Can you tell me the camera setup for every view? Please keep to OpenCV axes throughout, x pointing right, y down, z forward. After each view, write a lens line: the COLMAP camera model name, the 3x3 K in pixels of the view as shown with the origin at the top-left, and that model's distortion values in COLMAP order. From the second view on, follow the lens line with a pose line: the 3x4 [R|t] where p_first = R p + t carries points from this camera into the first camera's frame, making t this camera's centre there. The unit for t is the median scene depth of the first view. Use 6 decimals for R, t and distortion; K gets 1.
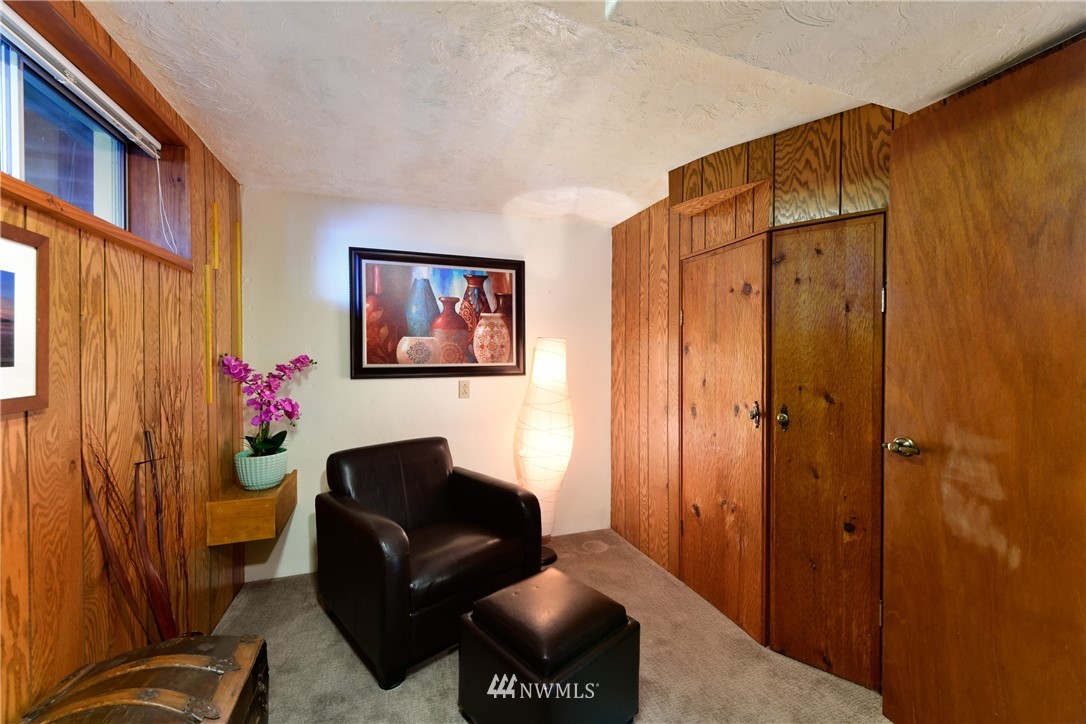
lens RADIAL K [[425.8, 0, 541.8], [0, 425.8, 367.7], [0, 0, 1]] dist [0.015320, -0.000270]
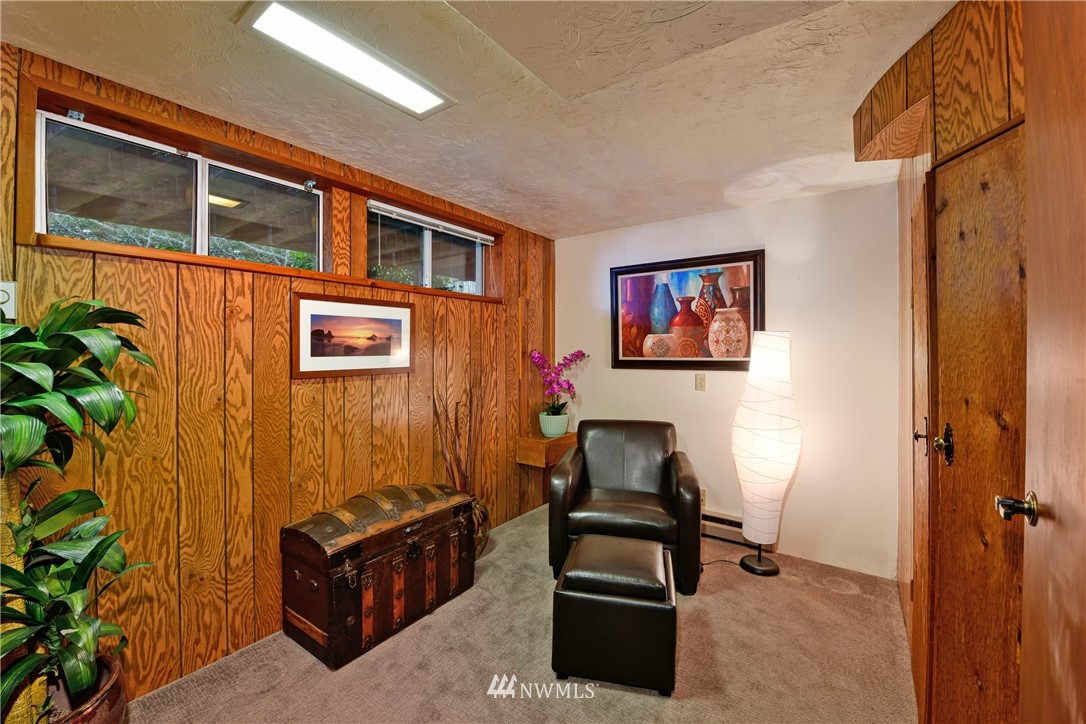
lens RADIAL K [[433.5, 0, 548.6], [0, 433.5, 359.6], [0, 0, 1]] dist [-0.011971, -0.000377]
pose [[0.580199, 0.016536, -0.814307, 0.645999], [-0.021447, 0.999757, 0.005021, -0.003836], [0.814192, 0.014551, 0.580413, 0.095411]]
